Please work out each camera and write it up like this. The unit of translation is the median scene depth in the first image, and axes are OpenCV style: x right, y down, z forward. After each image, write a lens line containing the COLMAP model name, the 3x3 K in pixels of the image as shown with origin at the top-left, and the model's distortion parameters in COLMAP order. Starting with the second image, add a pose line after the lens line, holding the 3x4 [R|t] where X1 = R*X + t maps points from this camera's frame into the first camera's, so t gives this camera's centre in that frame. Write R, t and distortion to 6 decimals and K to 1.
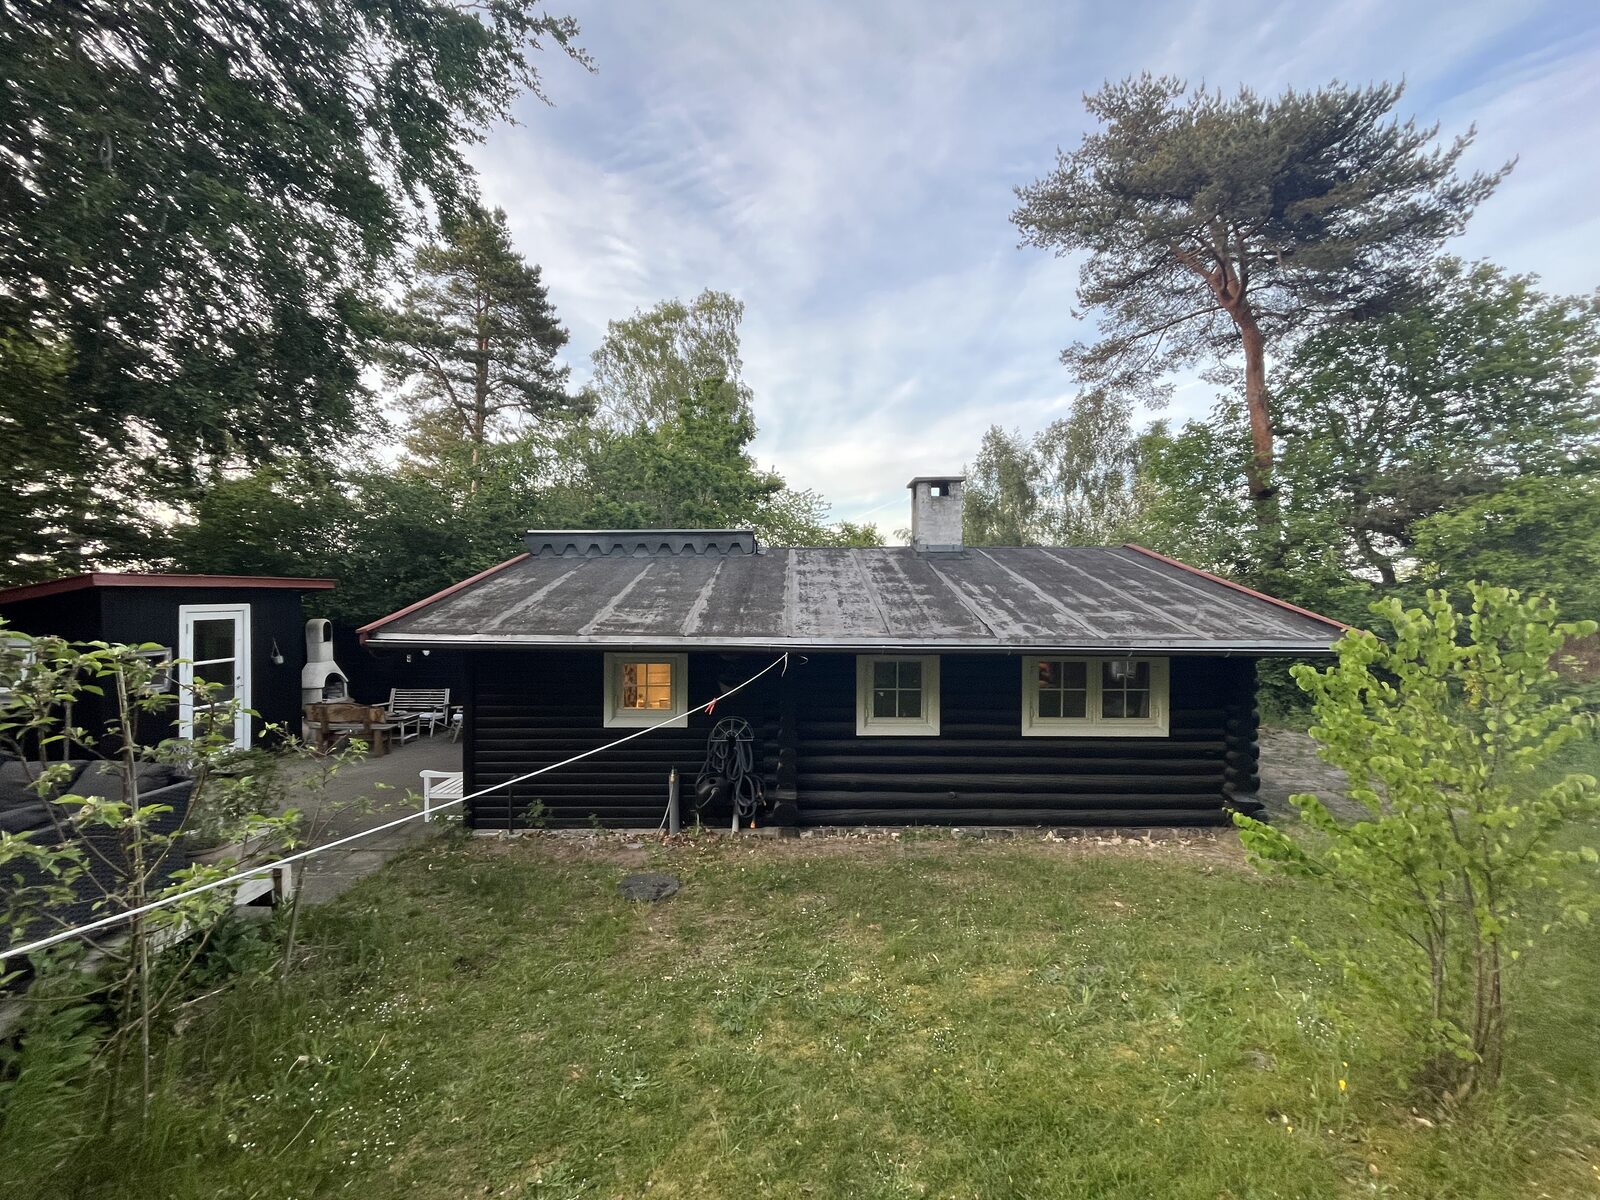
lens RADIAL K [[642.8, 0, 781.5], [0, 642.8, 597.2], [0, 0, 1]] dist [-0.000063, 0.000028]
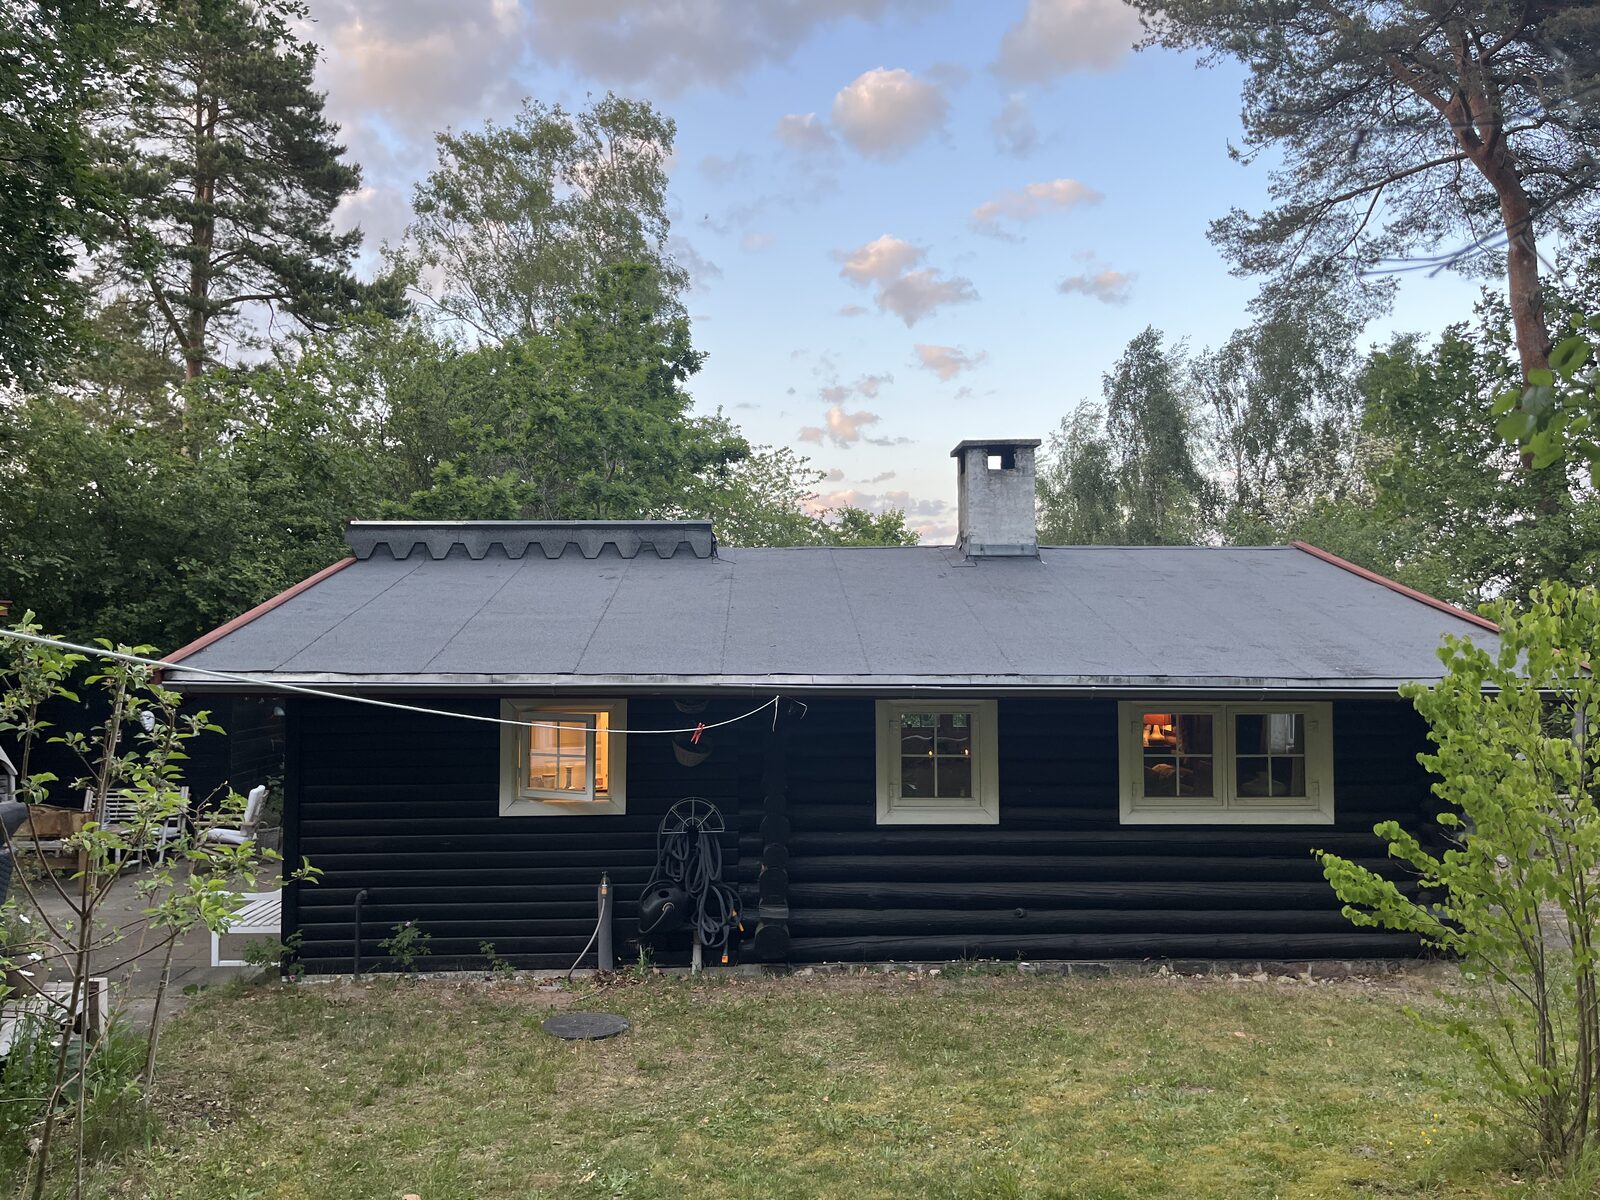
lens RADIAL K [[1220.9, 0, 800.0], [0, 1220.9, 600.0], [0, 0, 1]] dist [0.063422, -0.000367]
pose [[0.998288, -0.003295, 0.058390, -0.020380], [0.005644, 0.999179, -0.040113, 0.016414], [-0.058210, 0.040374, 0.997488, -0.155997]]
